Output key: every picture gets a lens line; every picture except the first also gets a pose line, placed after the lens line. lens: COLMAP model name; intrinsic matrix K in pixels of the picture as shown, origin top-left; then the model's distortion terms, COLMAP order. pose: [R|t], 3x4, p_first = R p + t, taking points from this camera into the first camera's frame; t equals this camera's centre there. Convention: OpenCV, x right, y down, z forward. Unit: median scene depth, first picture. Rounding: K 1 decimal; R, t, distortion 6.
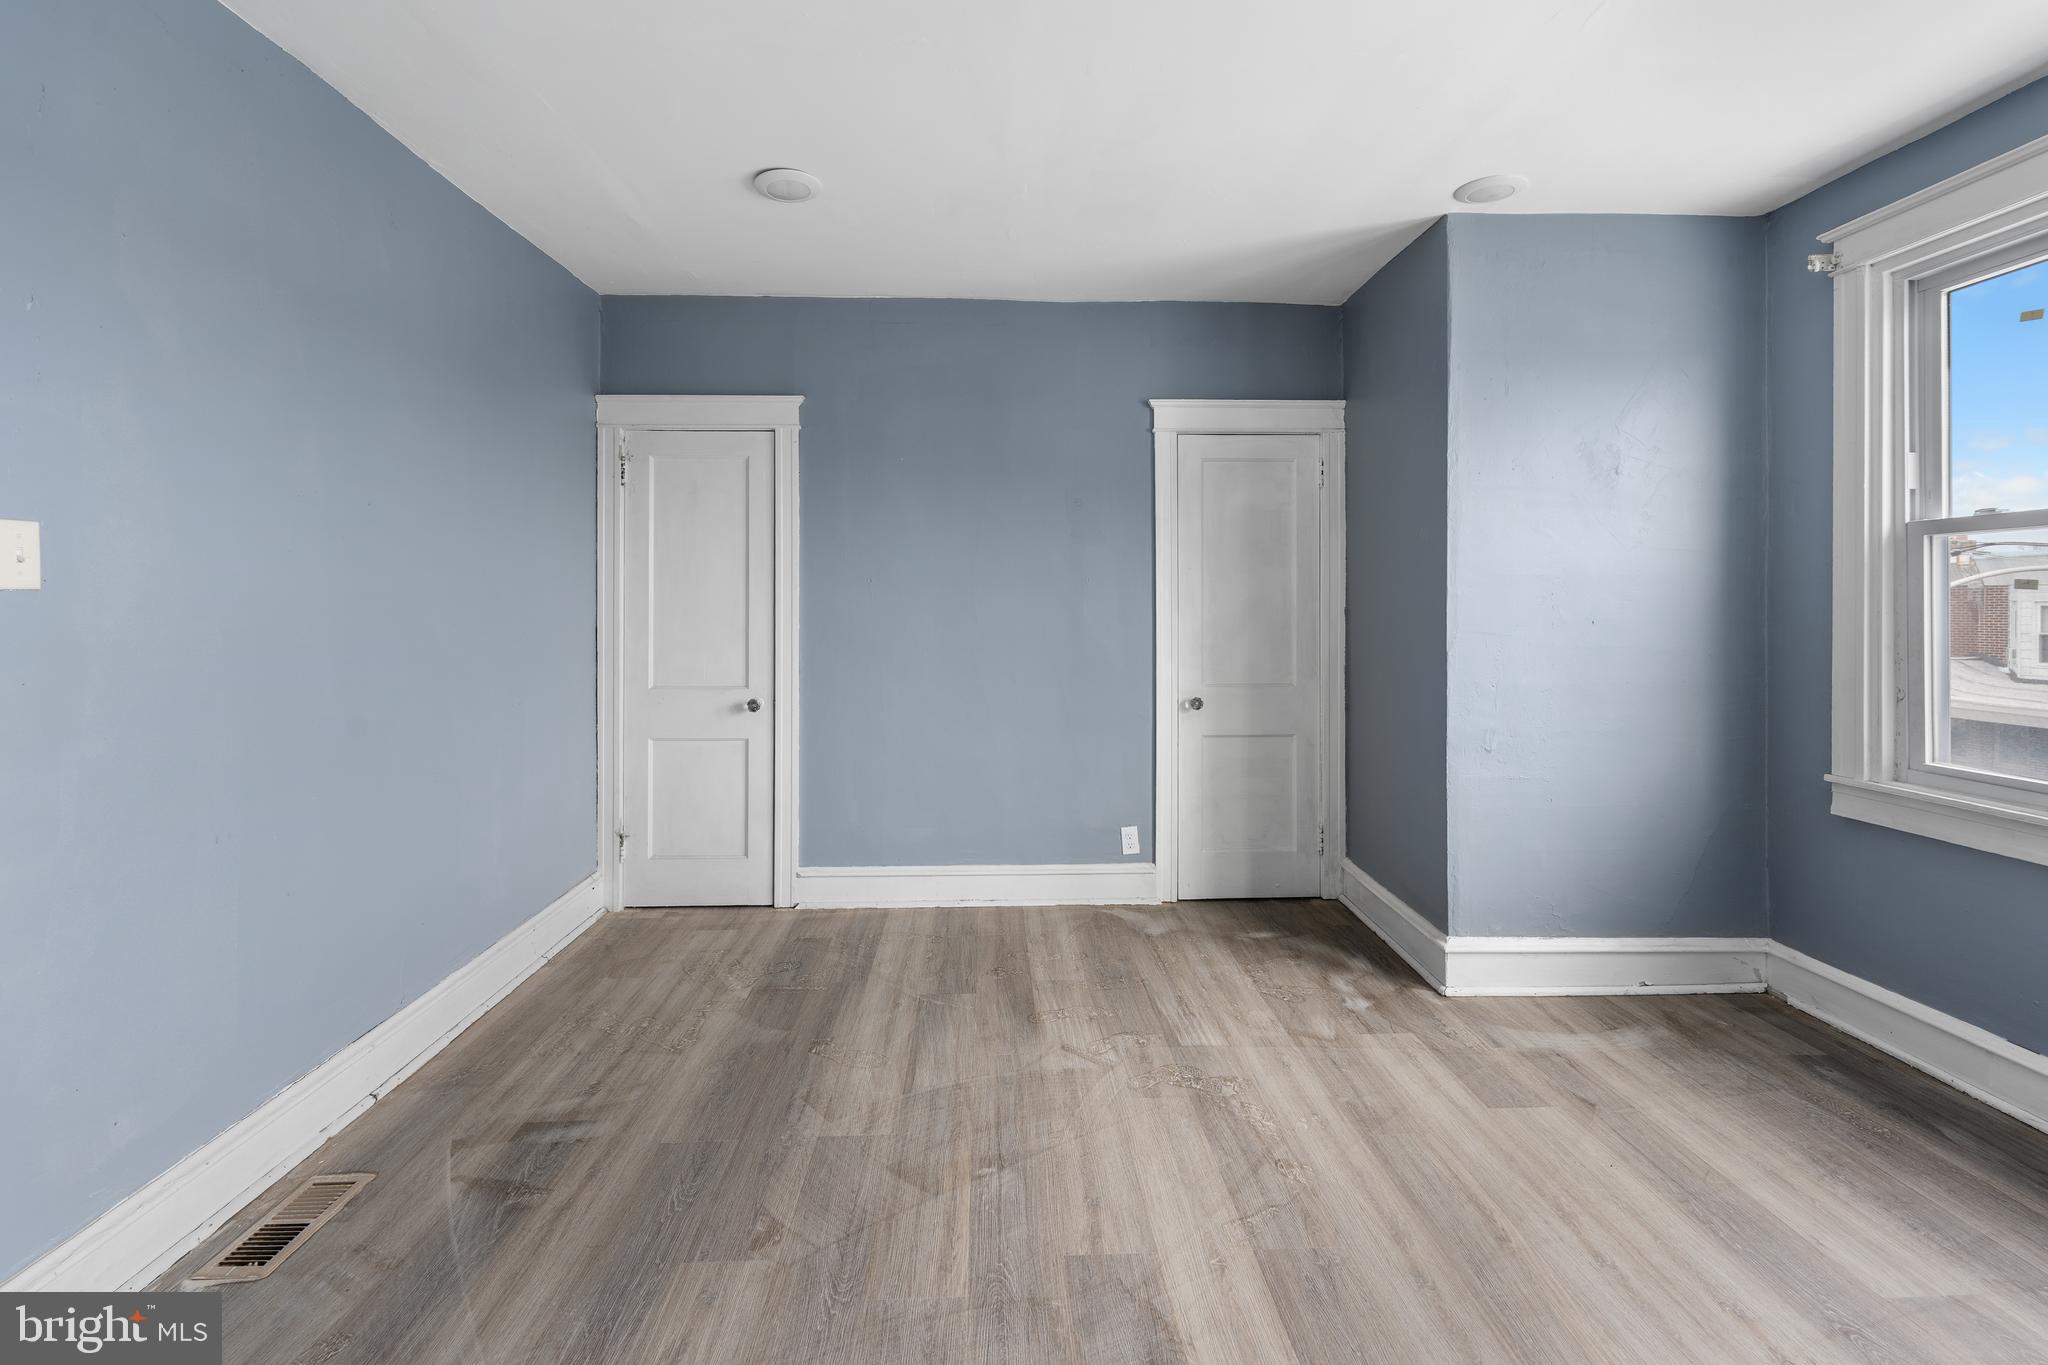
lens RADIAL K [[861.3, 0, 1023.0], [0, 861.3, 627.0], [0, 0, 1]] dist [0.000274, -0.000488]
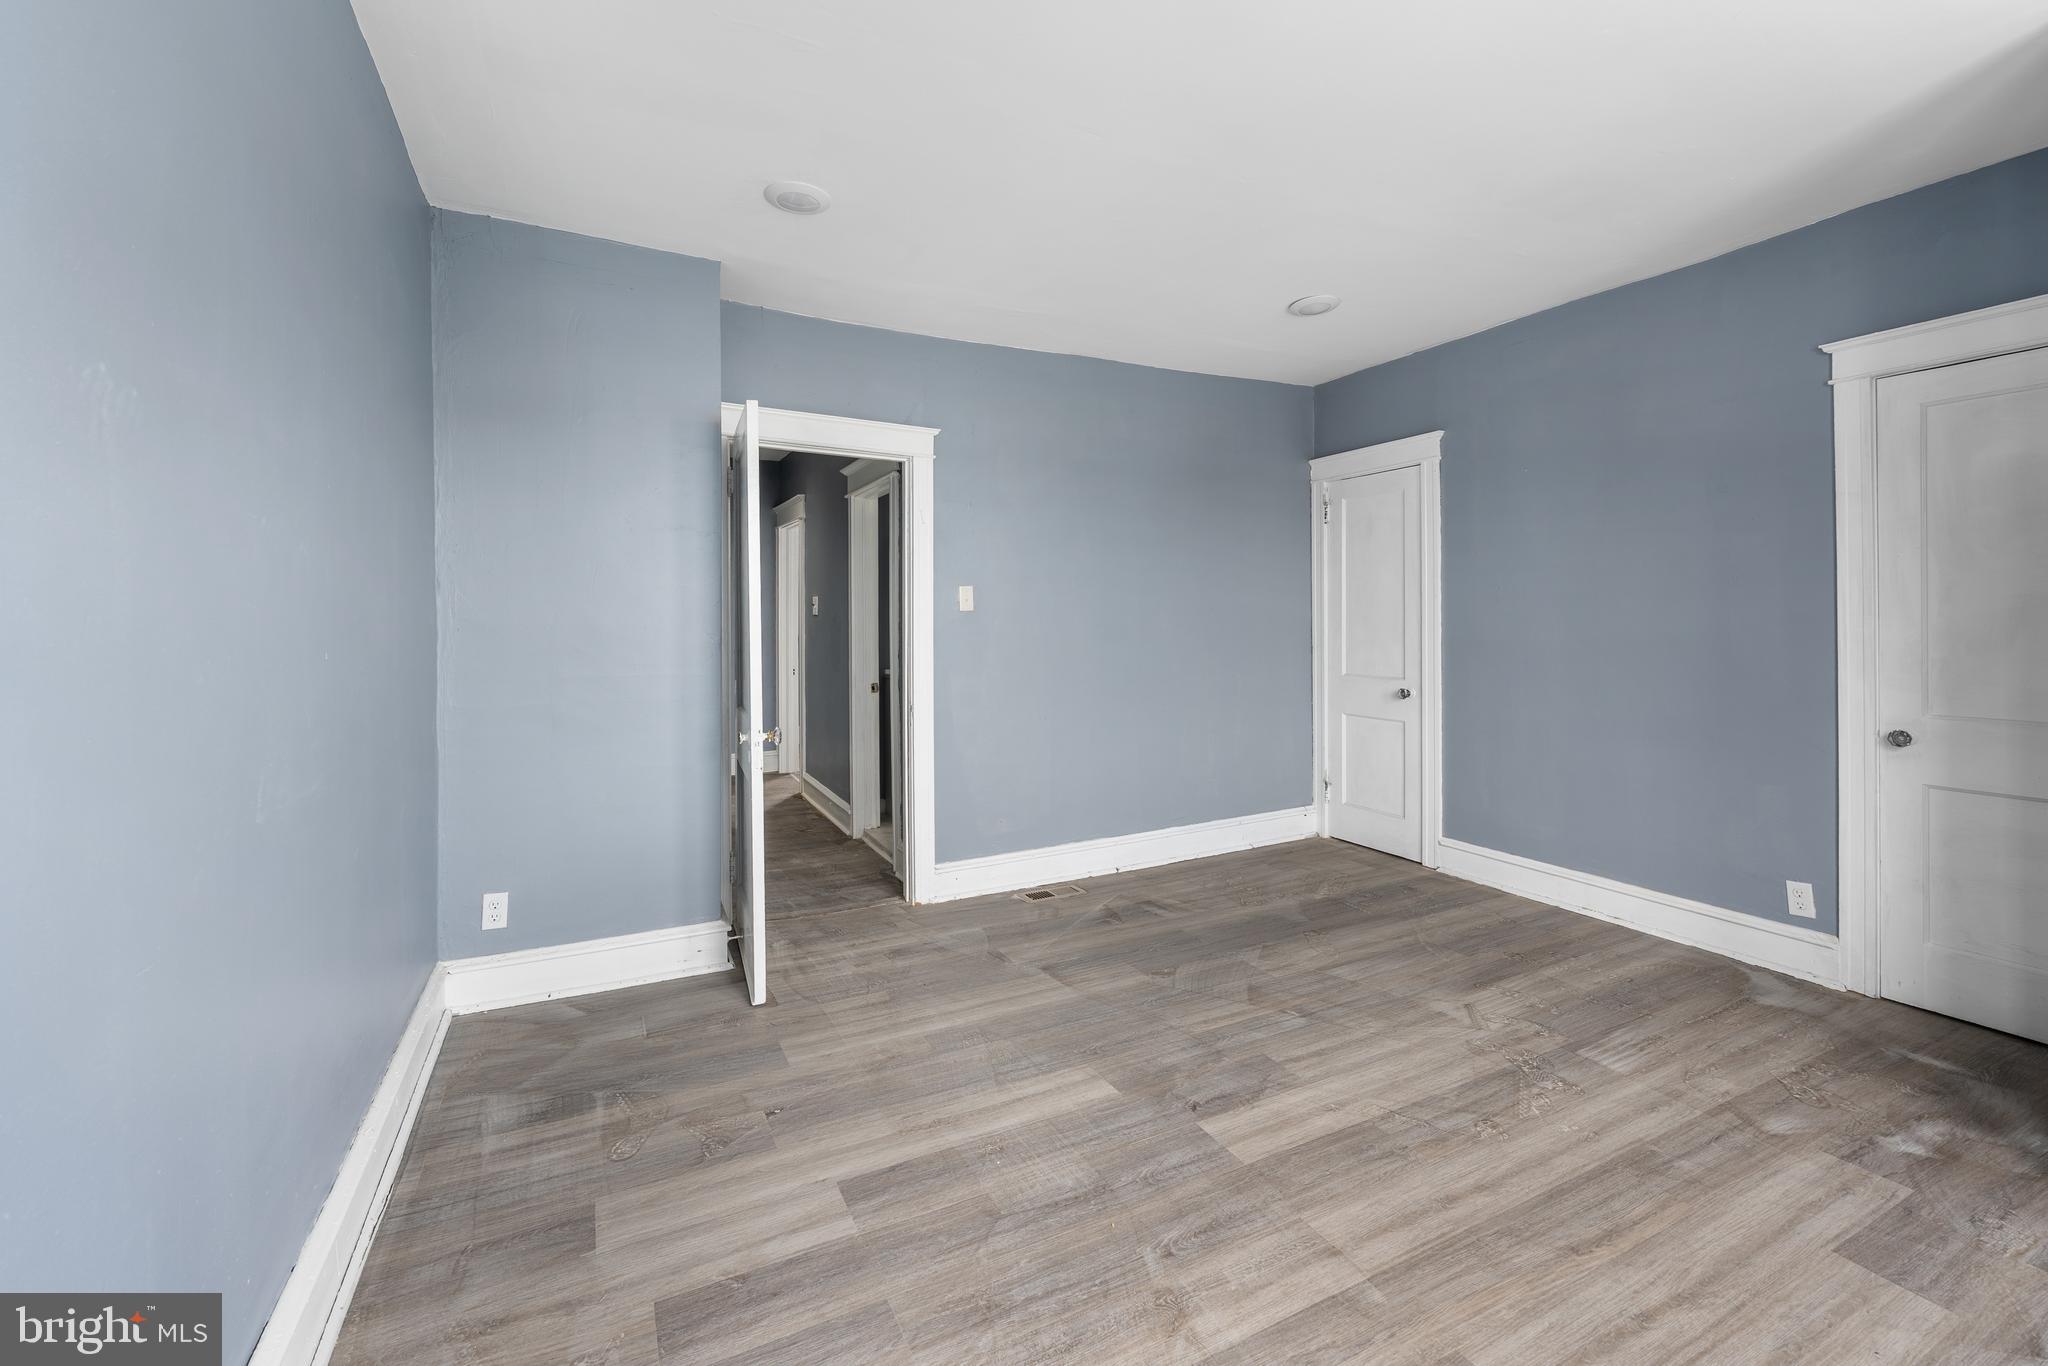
lens RADIAL K [[845.8, 0, 1021.5], [0, 845.8, 661.0], [0, 0, 1]] dist [-0.000826, -0.000509]
pose [[0.417244, 0.043037, -0.907775, 0.694298], [-0.010530, 0.999040, 0.042524, -0.001028], [0.908734, -0.008184, 0.417296, 0.012328]]
